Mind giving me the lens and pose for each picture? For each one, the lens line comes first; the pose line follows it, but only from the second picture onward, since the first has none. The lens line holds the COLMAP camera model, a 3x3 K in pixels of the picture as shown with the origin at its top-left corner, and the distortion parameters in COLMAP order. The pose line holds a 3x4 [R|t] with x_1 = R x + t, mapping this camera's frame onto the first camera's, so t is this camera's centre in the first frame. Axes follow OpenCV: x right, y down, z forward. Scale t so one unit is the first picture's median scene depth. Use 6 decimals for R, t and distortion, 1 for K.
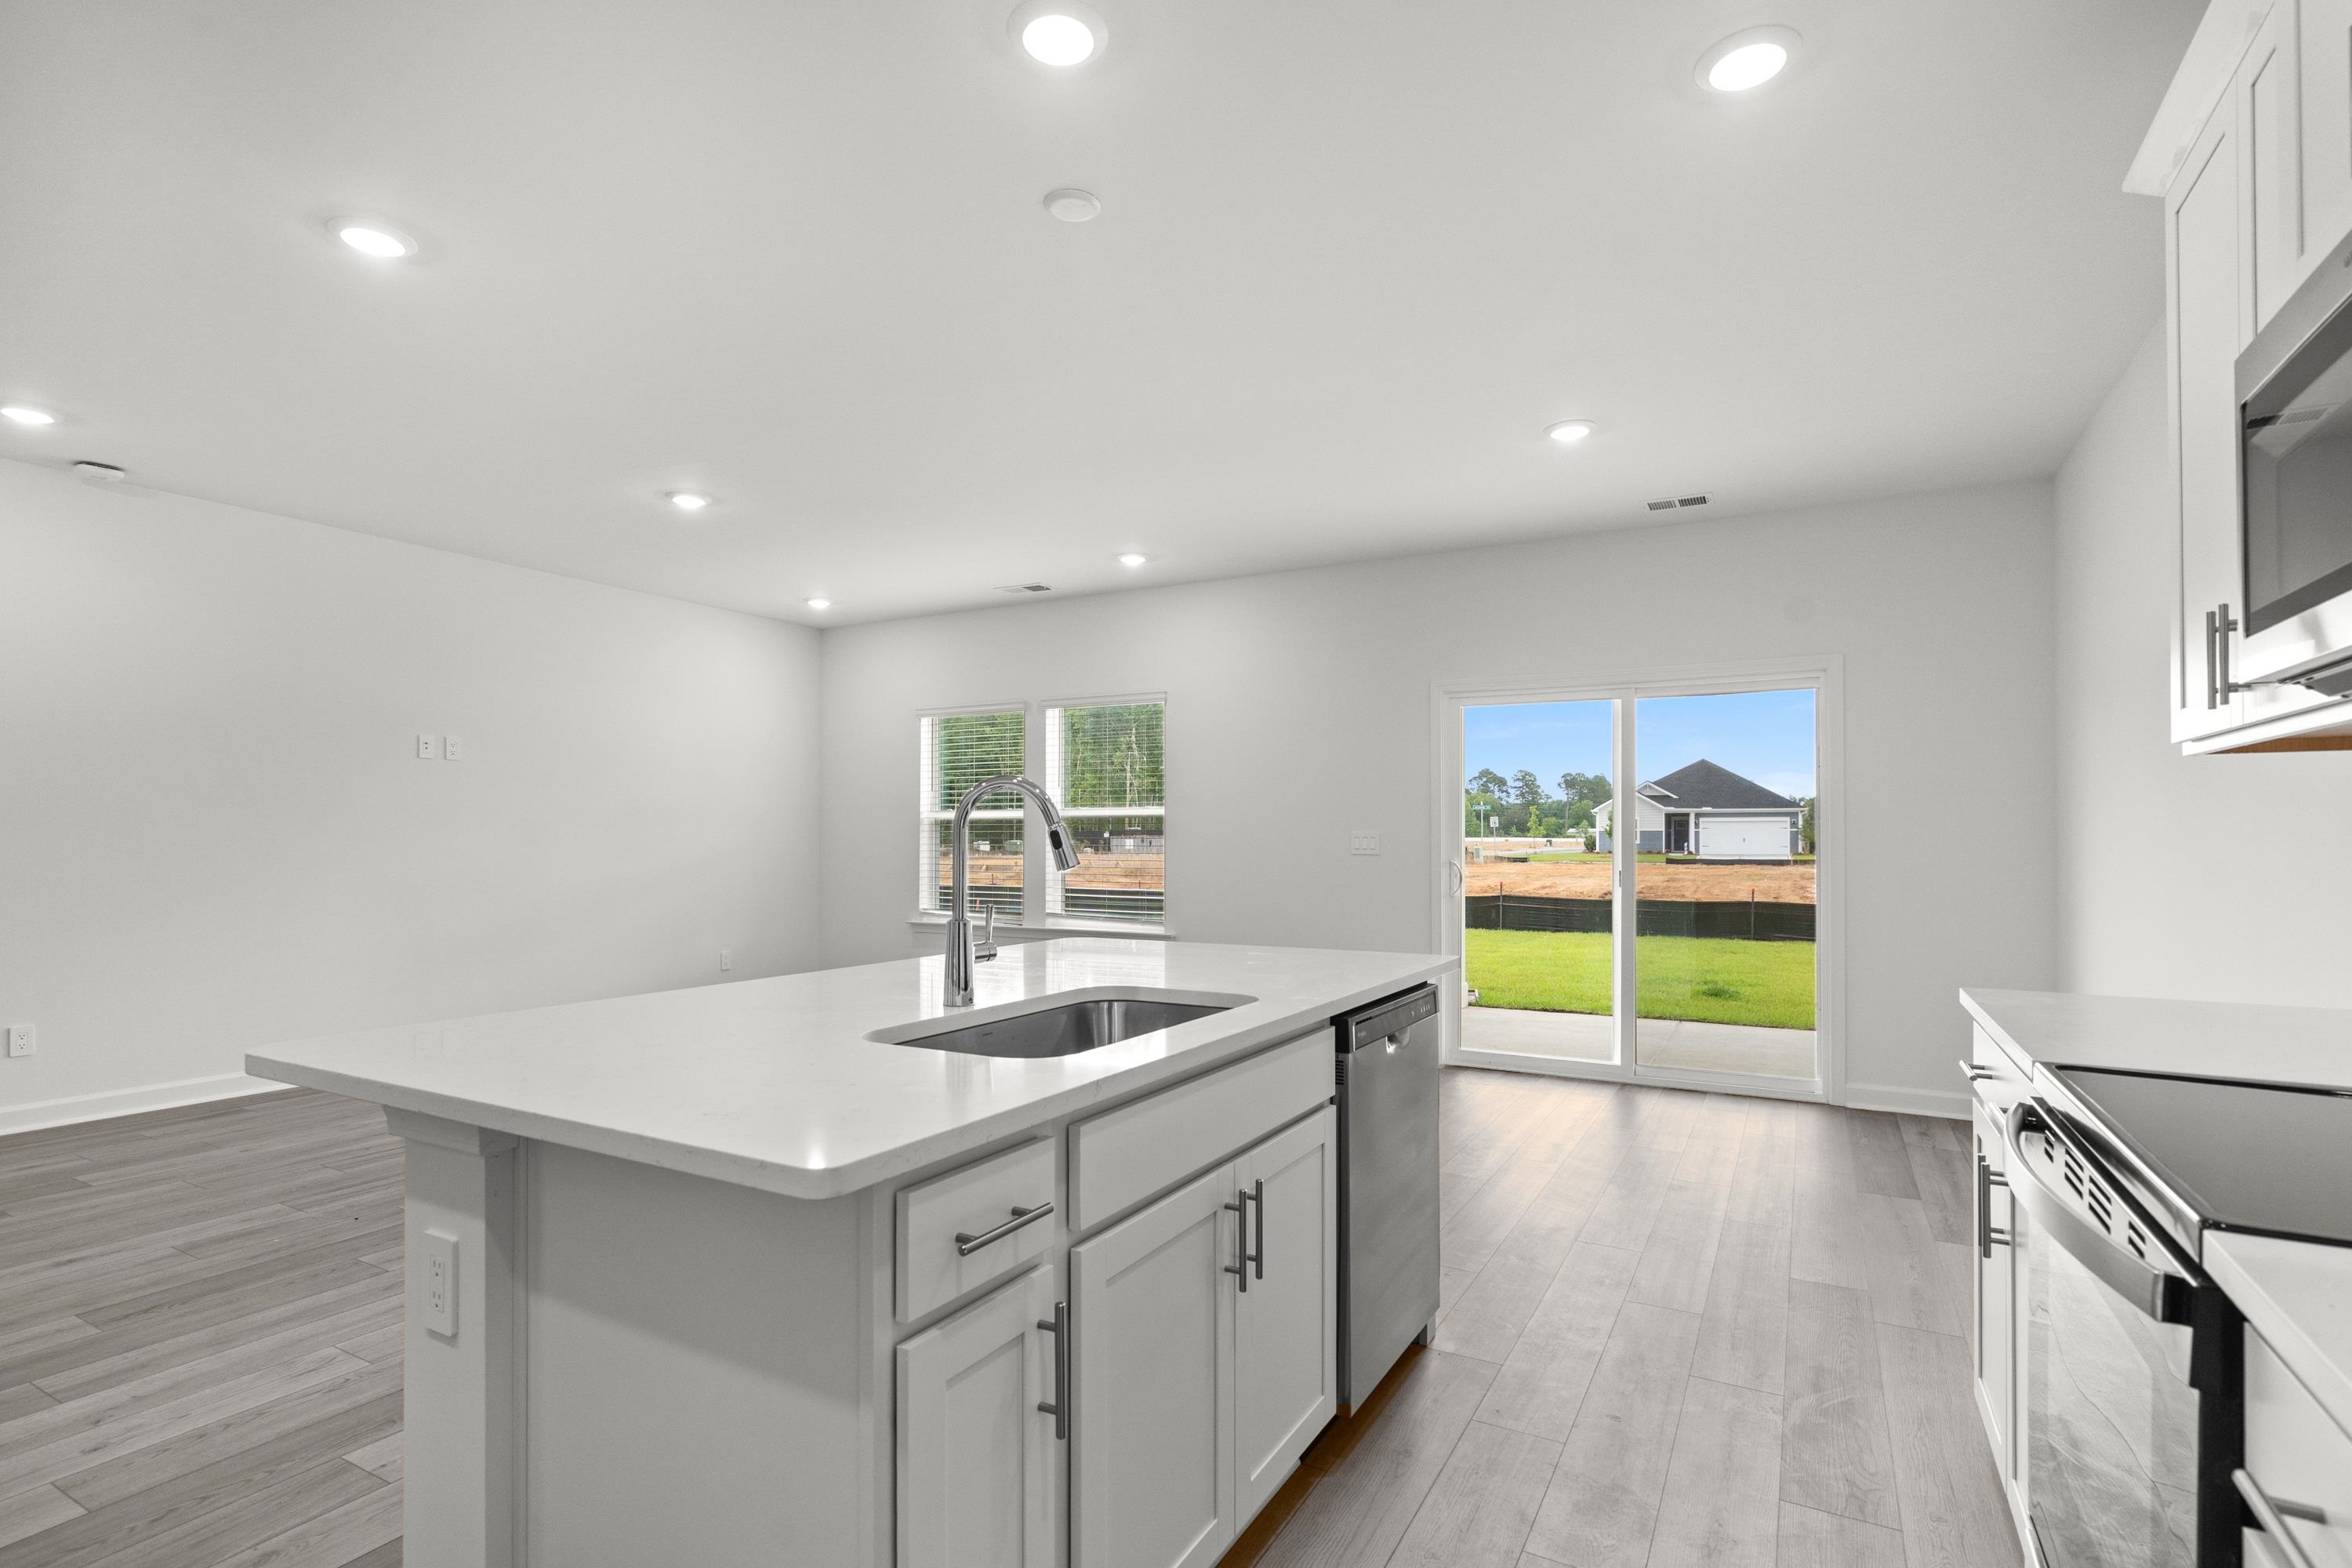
lens RADIAL K [[1134.1, 0, 1170.1], [0, 1134.1, 818.5], [0, 0, 1]] dist [-0.000490, 0.002128]
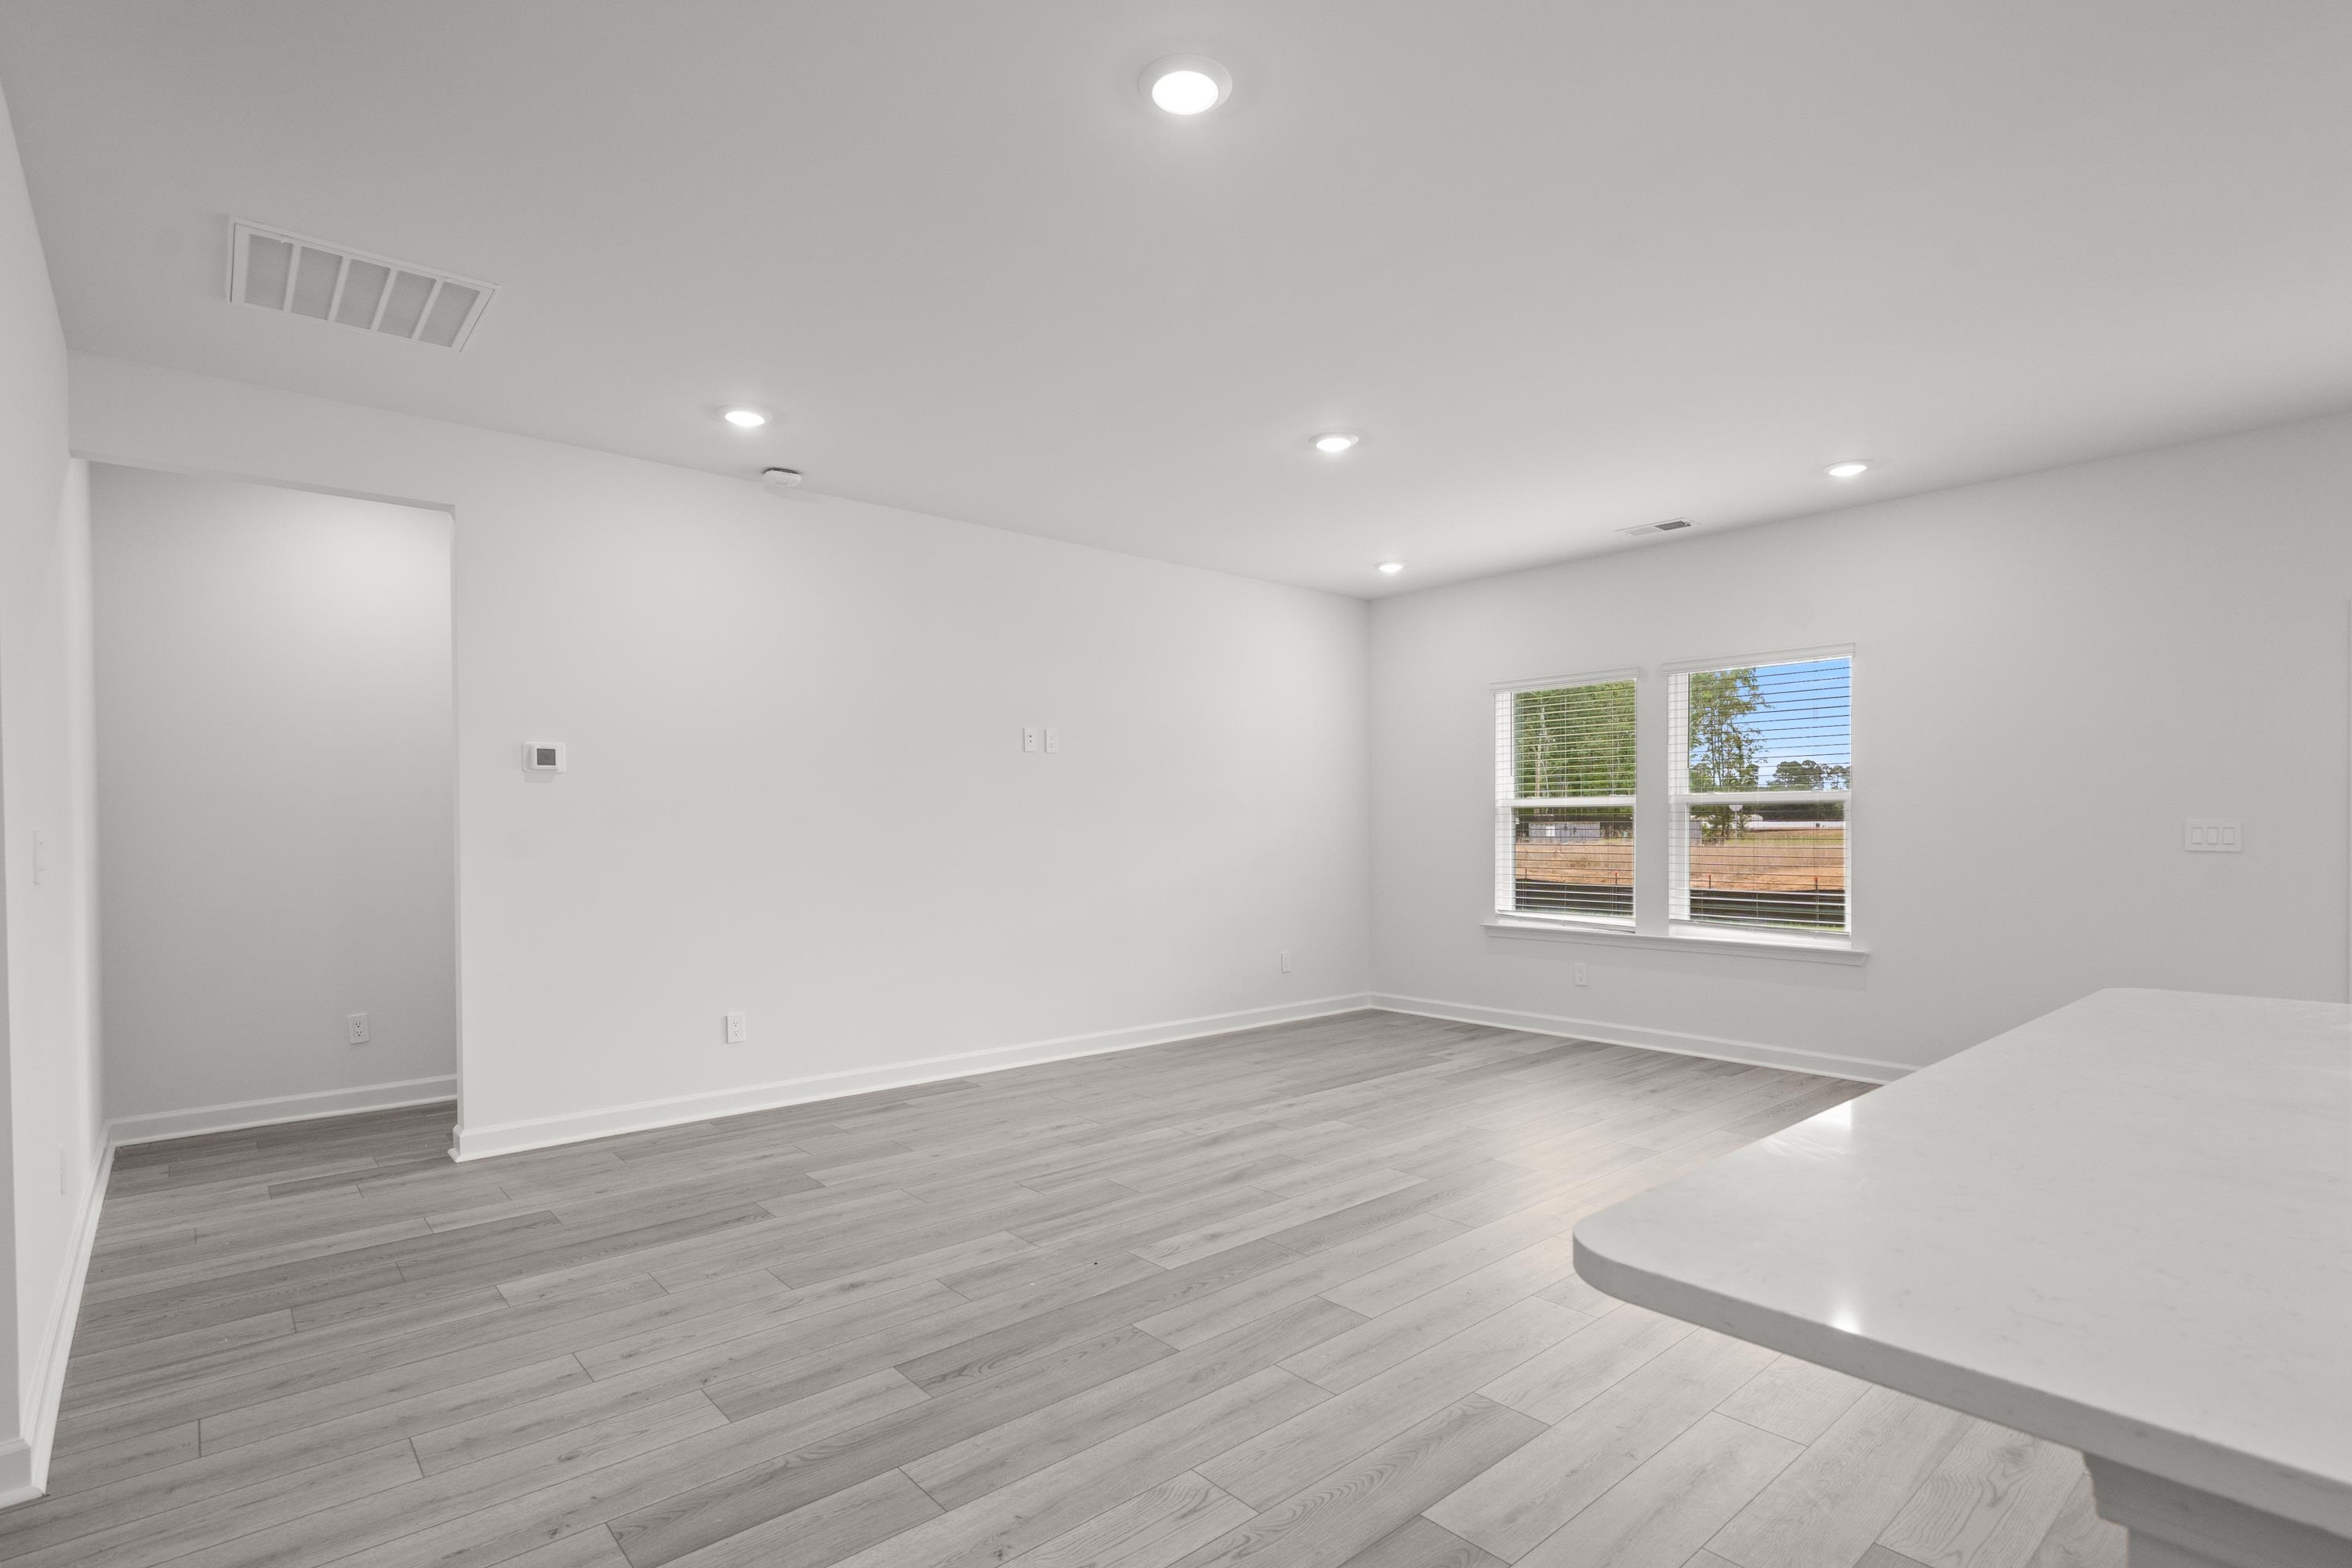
lens RADIAL K [[1133.7, 0, 1167.1], [0, 1133.7, 846.1], [0, 0, 1]] dist [-0.001748, -0.000152]
pose [[0.943804, 0.000393, -0.330506, -0.267010], [0.011307, 0.999376, 0.033477, -0.003814], [0.330313, -0.035333, 0.943210, 0.135720]]
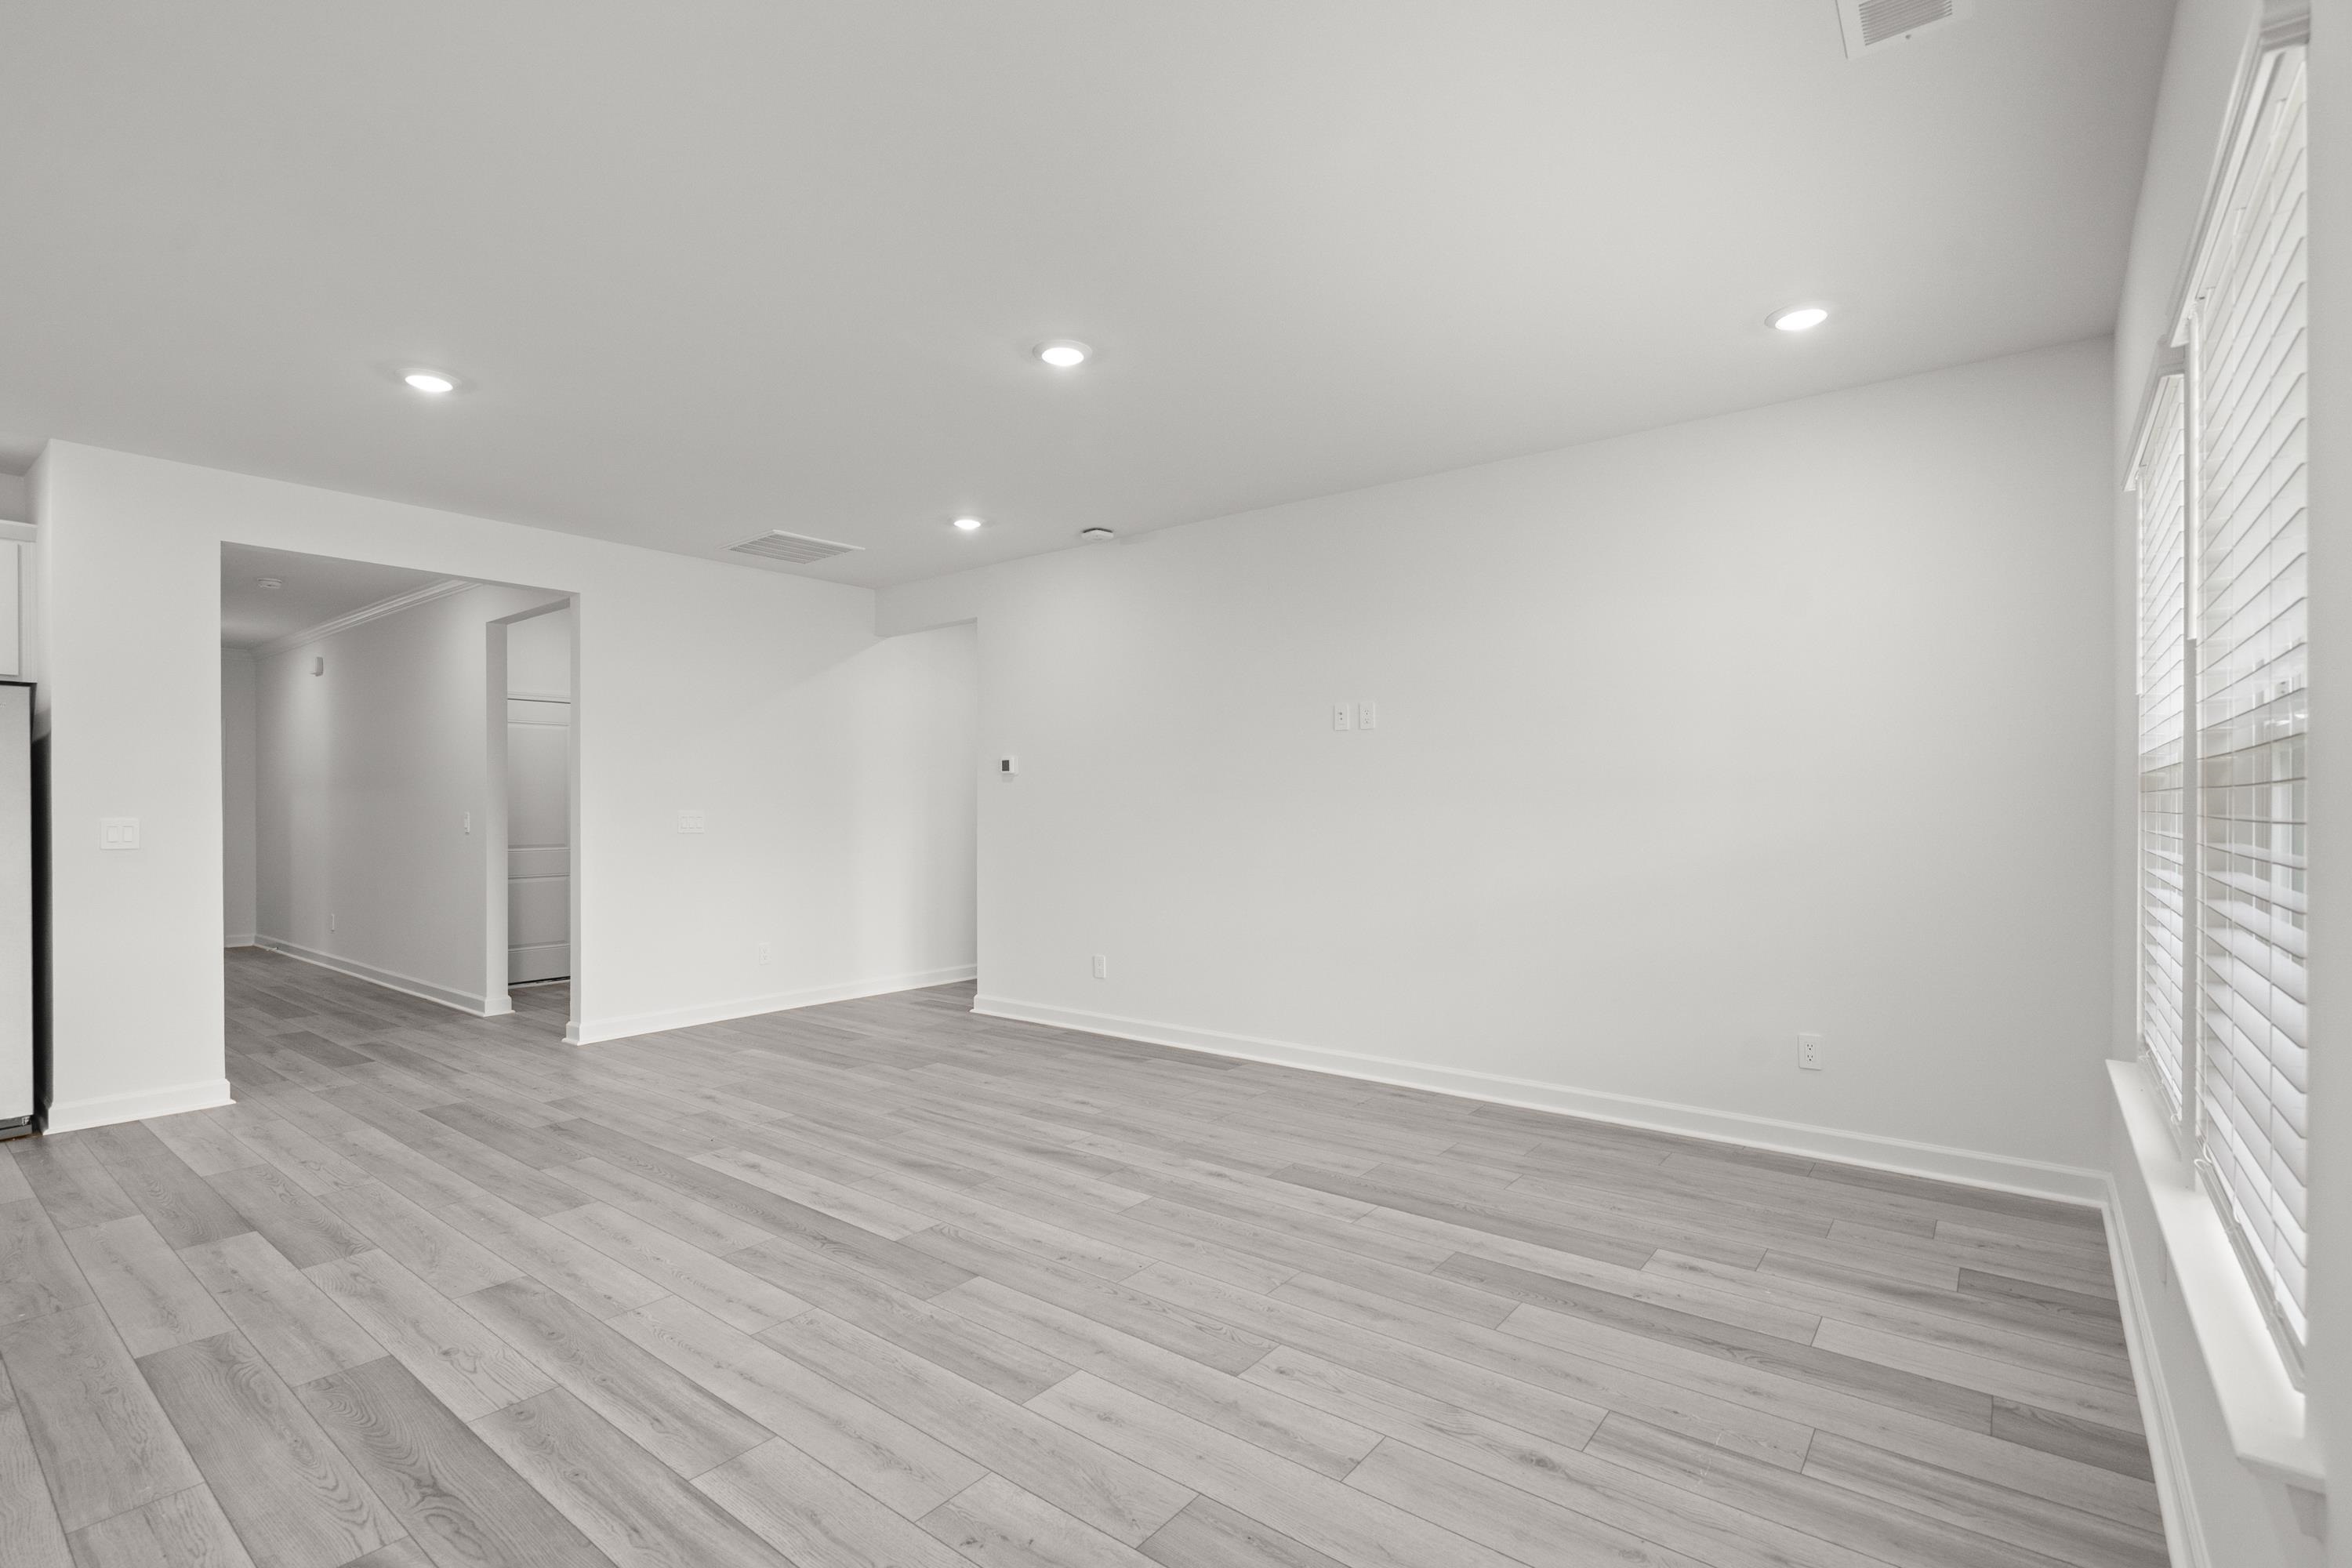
lens RADIAL K [[1085.6, 0, 1163.9], [0, 1085.6, 804.3], [0, 0, 1]] dist [-0.002351, -0.000142]
pose [[-0.151782, -0.003179, -0.988409, 0.252013], [0.018108, 0.999818, -0.005996, 0.009245], [0.988248, -0.018809, -0.151696, 1.198731]]
